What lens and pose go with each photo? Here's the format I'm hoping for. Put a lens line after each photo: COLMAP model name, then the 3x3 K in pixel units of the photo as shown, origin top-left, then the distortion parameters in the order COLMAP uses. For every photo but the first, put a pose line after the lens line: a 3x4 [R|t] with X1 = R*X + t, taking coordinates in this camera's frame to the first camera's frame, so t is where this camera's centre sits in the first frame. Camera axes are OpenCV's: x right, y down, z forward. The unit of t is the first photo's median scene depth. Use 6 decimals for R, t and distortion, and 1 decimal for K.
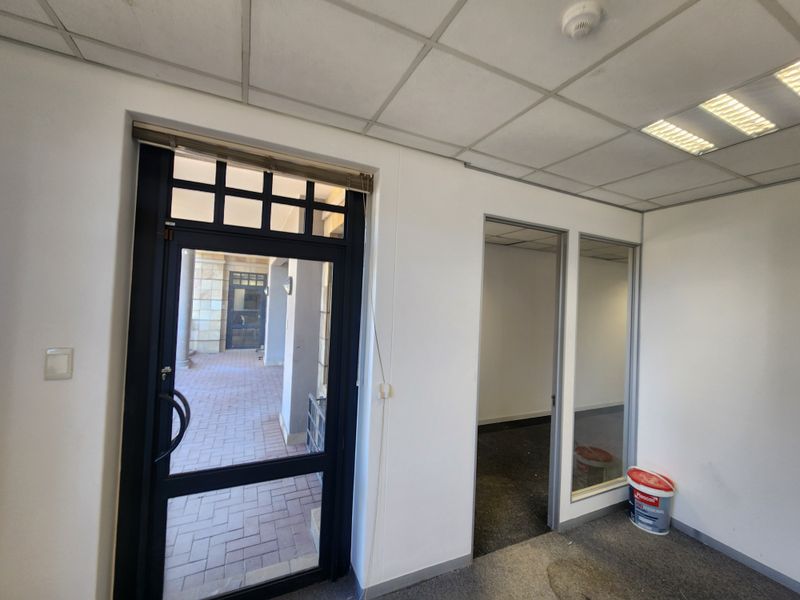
lens RADIAL K [[329.6, 0, 399.7], [0, 329.6, 297.2], [0, 0, 1]] dist [0.008508, 0.000693]
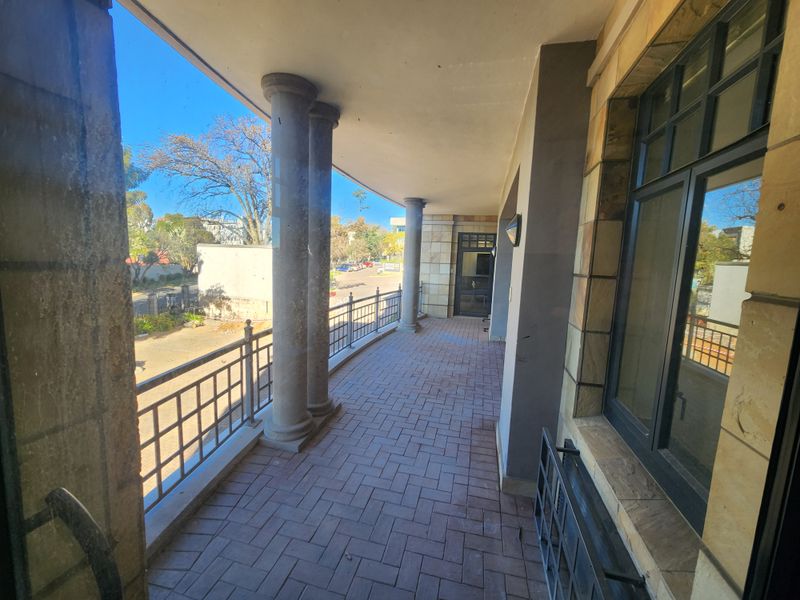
lens RADIAL K [[329.6, 0, 397.8], [0, 329.6, 300.9], [0, 0, 1]] dist [0.008508, 0.000693]
pose [[0.772291, 0.068311, -0.631585, -0.088462], [0.001469, 0.994007, 0.109307, 0.019868], [0.635267, -0.085345, 0.767562, 0.307146]]
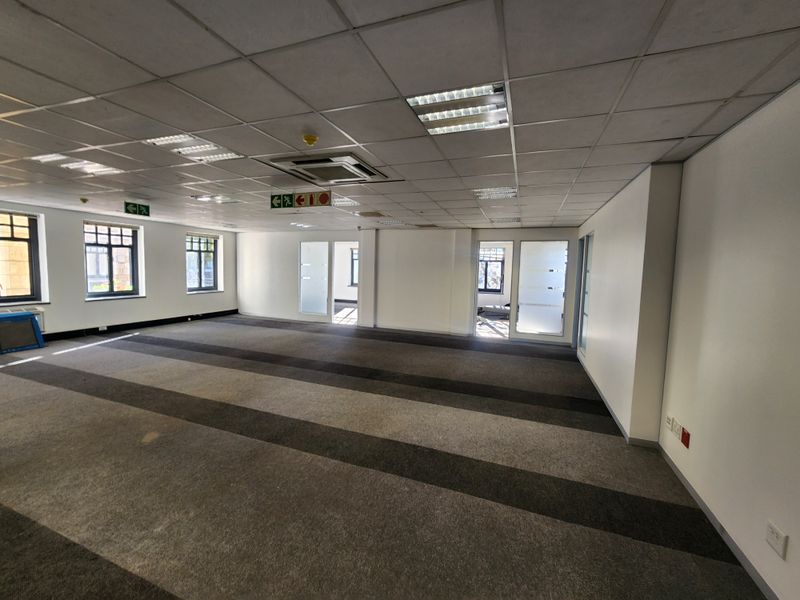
lens RADIAL K [[329.6, 0, 391.6], [0, 329.6, 301.3], [0, 0, 1]] dist [0.008508, 0.000693]
pose [[0.730783, -0.087184, 0.677019, -0.553912], [-0.007965, 0.990653, 0.136171, -0.065201], [-0.682563, -0.104904, 0.723259, -3.380531]]
